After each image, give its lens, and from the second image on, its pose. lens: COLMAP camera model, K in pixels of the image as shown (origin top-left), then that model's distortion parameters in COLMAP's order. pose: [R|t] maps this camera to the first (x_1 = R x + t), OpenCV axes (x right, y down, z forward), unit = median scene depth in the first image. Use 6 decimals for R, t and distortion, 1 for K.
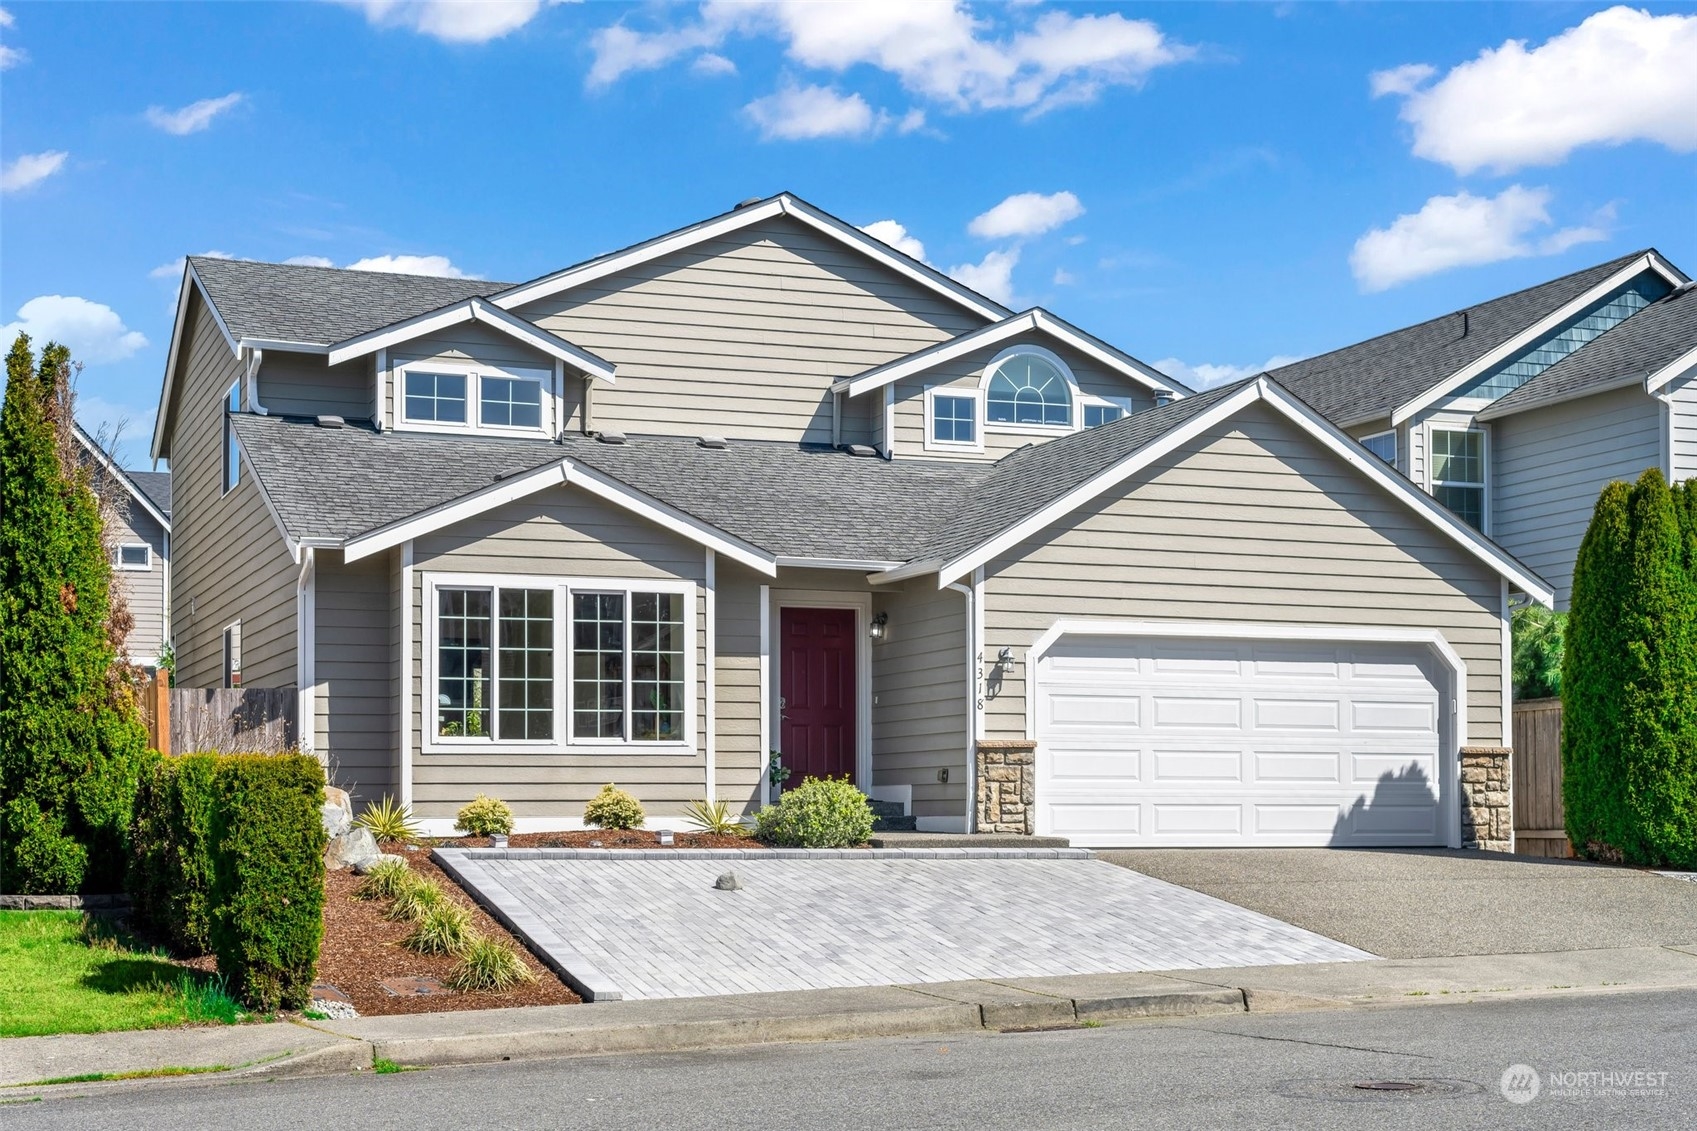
lens RADIAL K [[2468.9, 0, 834.4], [0, 2468.9, 762.3], [0, 0, 1]] dist [0.013945, 0.000000]
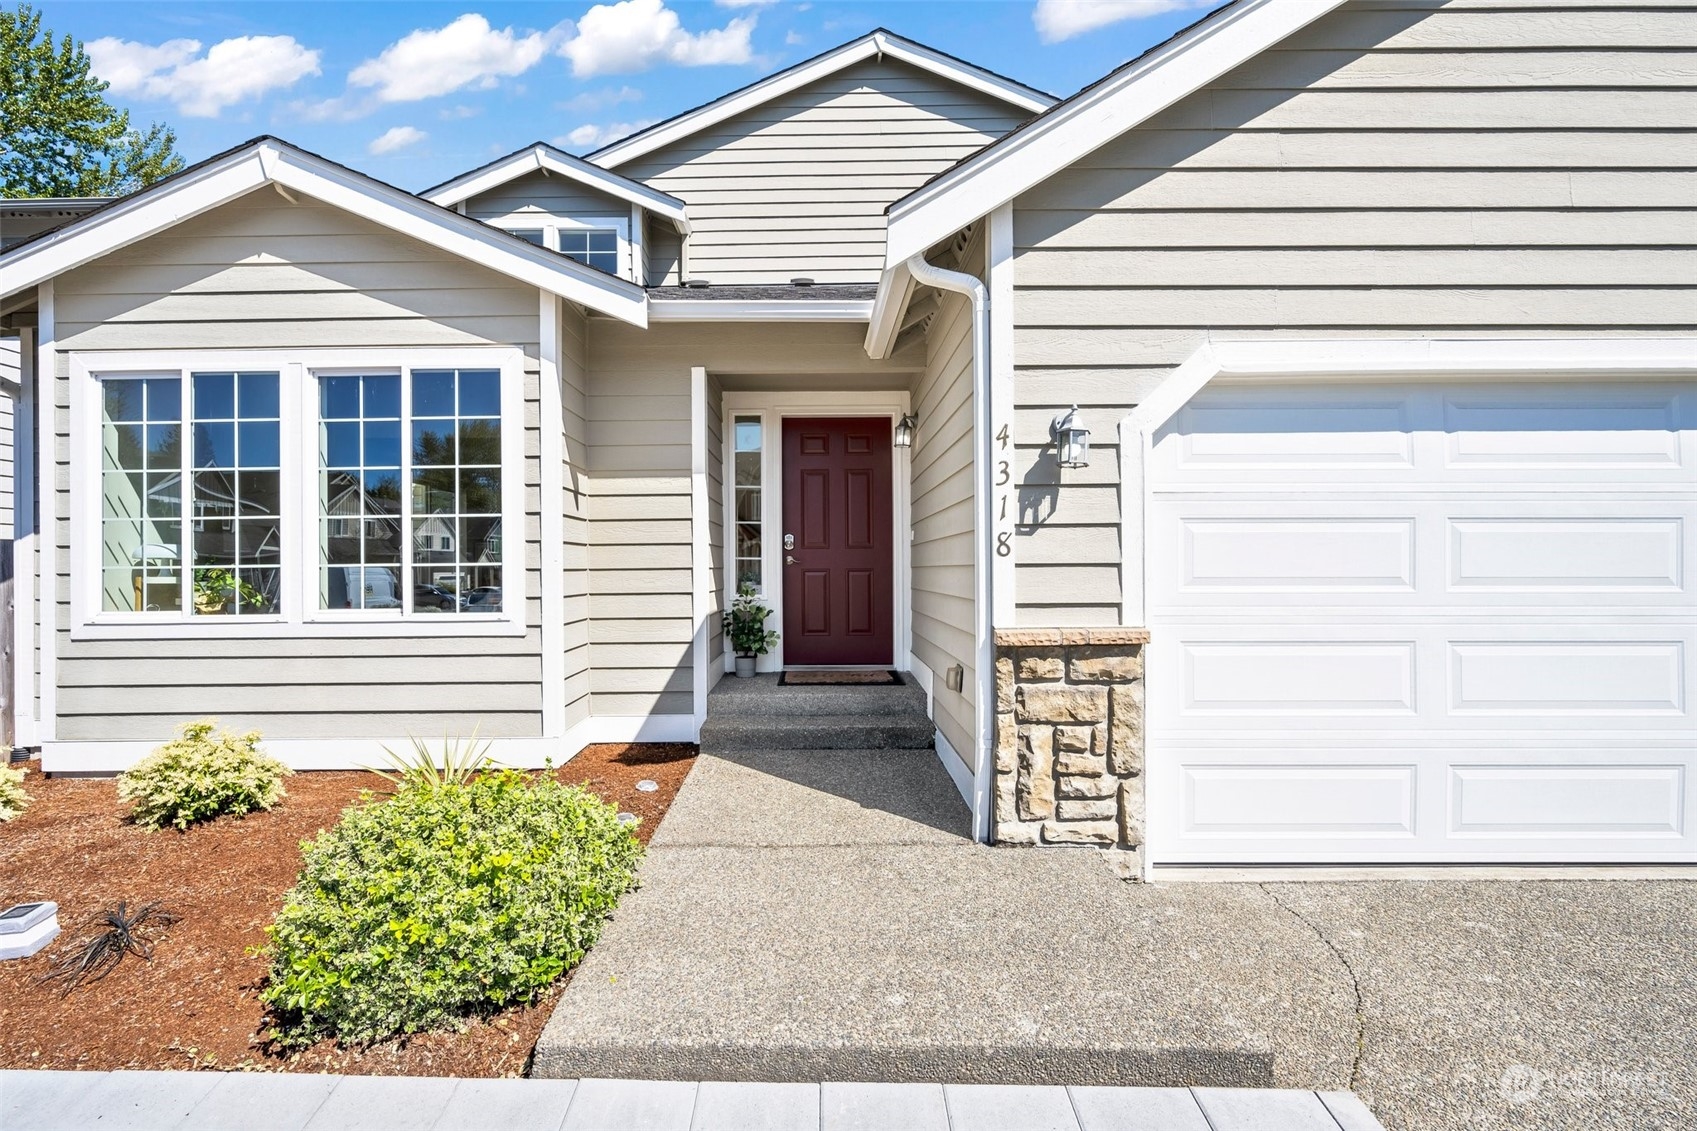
lens RADIAL K [[715.8, 0, 809.8], [0, 715.8, 566.8], [0, 0, 1]] dist [-0.001655, 0.000321]
pose [[0.928952, -0.004465, -0.370173, 0.073449], [0.011998, 0.999765, 0.018049, -0.022194], [0.370005, -0.021208, 0.928788, 0.866671]]
